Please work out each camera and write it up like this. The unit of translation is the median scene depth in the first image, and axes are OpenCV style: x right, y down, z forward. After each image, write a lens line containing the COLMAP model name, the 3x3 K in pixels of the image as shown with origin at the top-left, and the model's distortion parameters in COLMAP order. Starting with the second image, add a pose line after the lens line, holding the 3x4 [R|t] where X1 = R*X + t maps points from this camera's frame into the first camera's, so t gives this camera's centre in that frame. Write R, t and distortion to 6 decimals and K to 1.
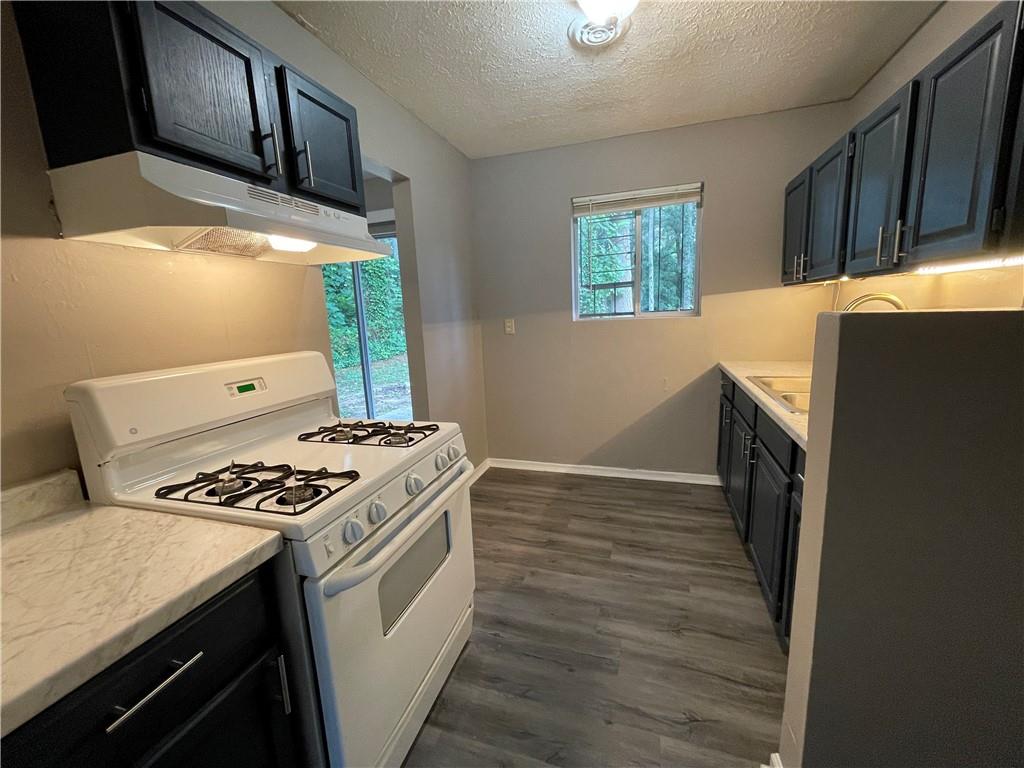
lens RADIAL K [[414.0, 0, 514.4], [0, 414.0, 382.1], [0, 0, 1]] dist [-0.000095, 0.000468]
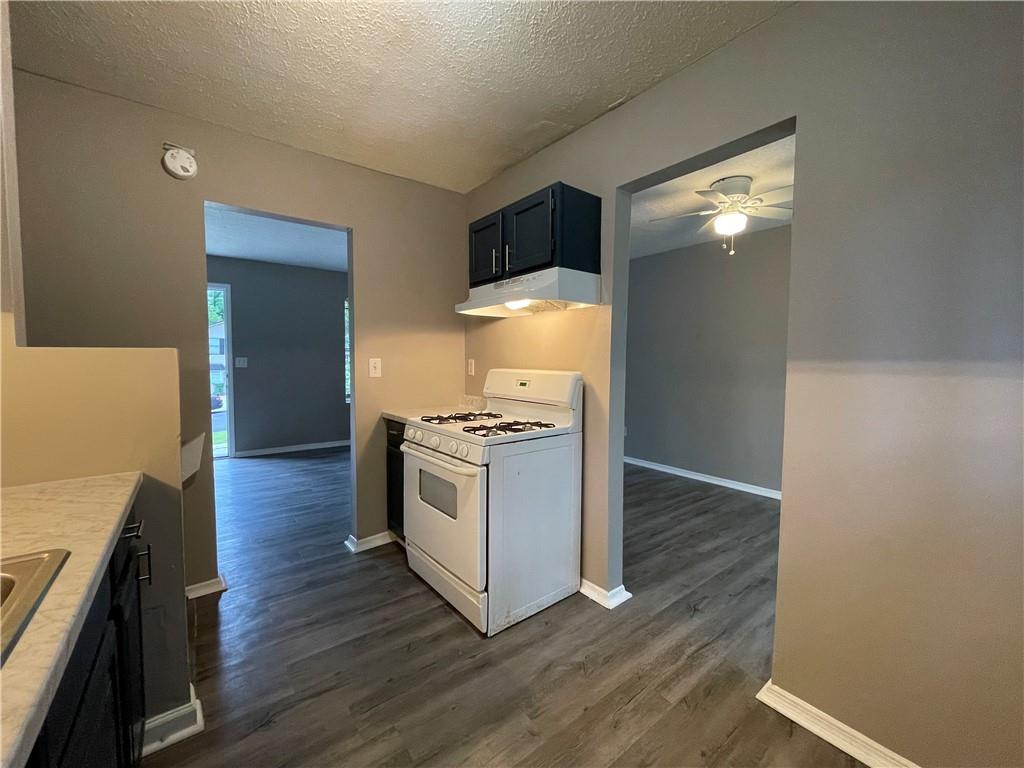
lens RADIAL K [[414.0, 0, 514.6], [0, 414.0, 379.9], [0, 0, 1]] dist [-0.000095, 0.000468]
pose [[-0.550259, 0.078110, -0.831333, 0.662428], [-0.125756, 0.976506, 0.174988, -0.235376], [0.825470, 0.200834, -0.527509, 1.414281]]
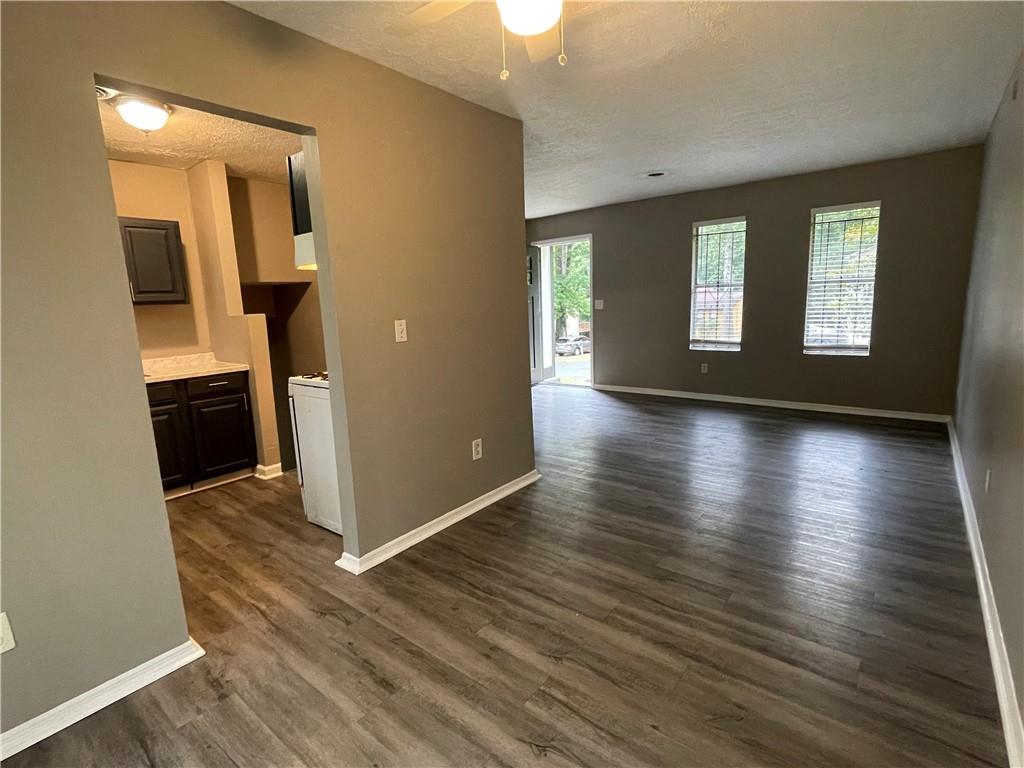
lens RADIAL K [[496.6, 0, 511.0], [0, 496.6, 380.2], [0, 0, 1]] dist [-0.006143, -0.000619]
pose [[-0.935965, 0.024806, 0.351219, -1.377857], [0.137755, 0.943799, 0.300445, -0.298658], [-0.324027, 0.329588, -0.886780, 2.078152]]
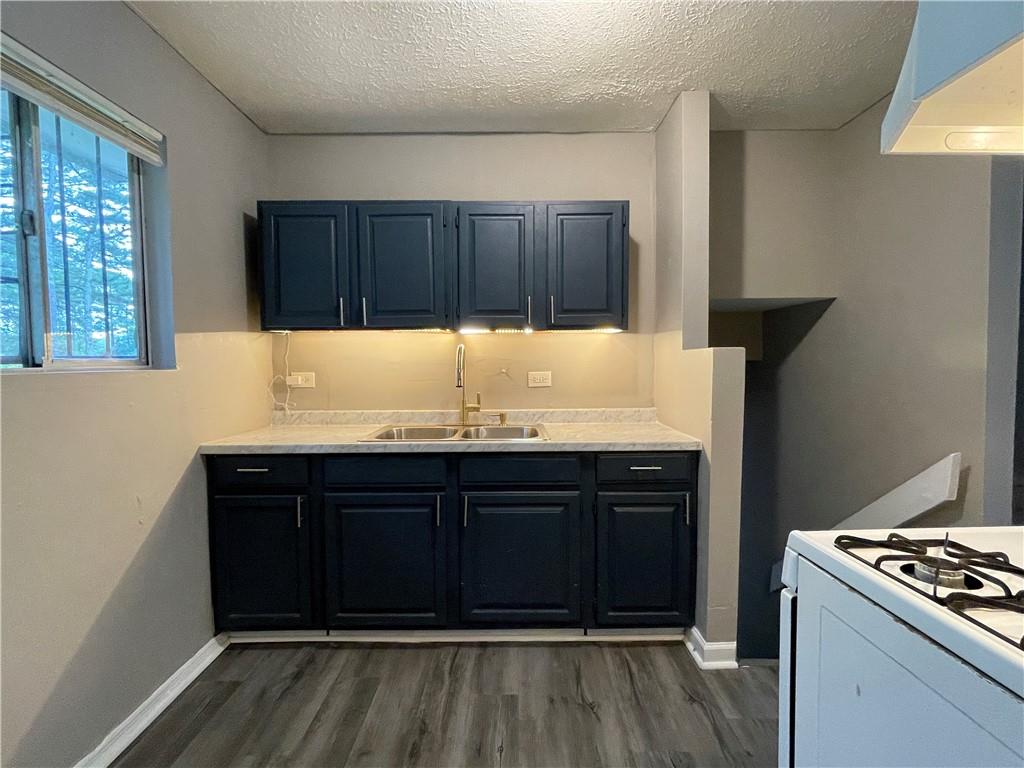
lens RADIAL K [[496.6, 0, 513.2], [0, 496.6, 383.8], [0, 0, 1]] dist [-0.006143, -0.000619]
pose [[-0.317193, -0.000399, 0.948361, -0.520524], [0.183006, 0.981179, 0.061621, -0.156086], [-0.930536, 0.193101, -0.311150, 1.265872]]
